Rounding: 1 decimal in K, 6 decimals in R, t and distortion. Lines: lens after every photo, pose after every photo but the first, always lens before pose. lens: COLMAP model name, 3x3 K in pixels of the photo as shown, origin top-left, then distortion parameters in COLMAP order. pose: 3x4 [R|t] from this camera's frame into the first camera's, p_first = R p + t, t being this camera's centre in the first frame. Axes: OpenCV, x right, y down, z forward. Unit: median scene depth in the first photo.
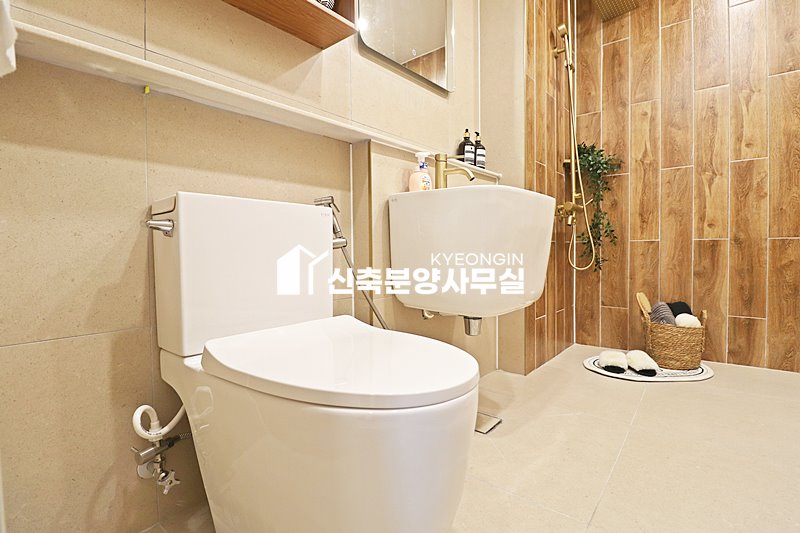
lens RADIAL K [[381.6, 0, 402.0], [0, 381.6, 263.6], [0, 0, 1]] dist [-0.017961, -0.001722]
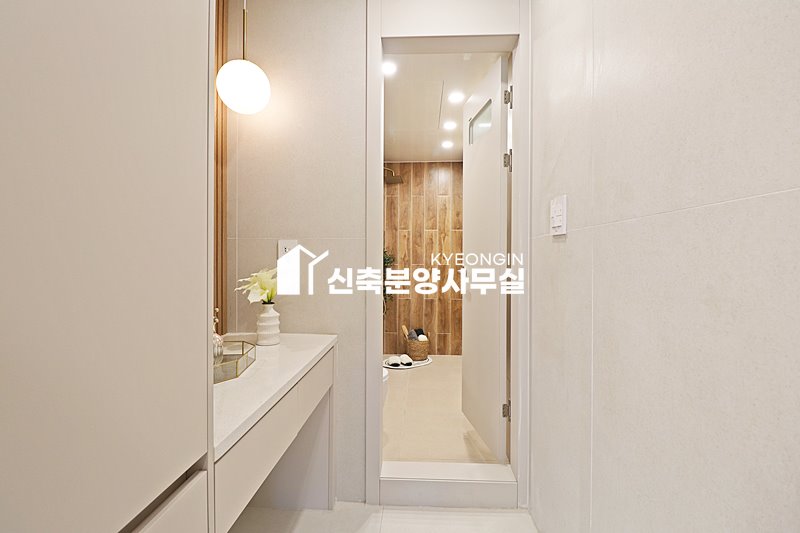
lens RADIAL K [[368.2, 0, 400.1], [0, 368.2, 268.5], [0, 0, 1]] dist [-0.008415, -0.007611]
pose [[0.815483, 0.002415, 0.578776, -0.545898], [0.002518, 0.999967, -0.007719, -0.218461], [-0.578775, 0.007752, 0.815450, -0.622222]]
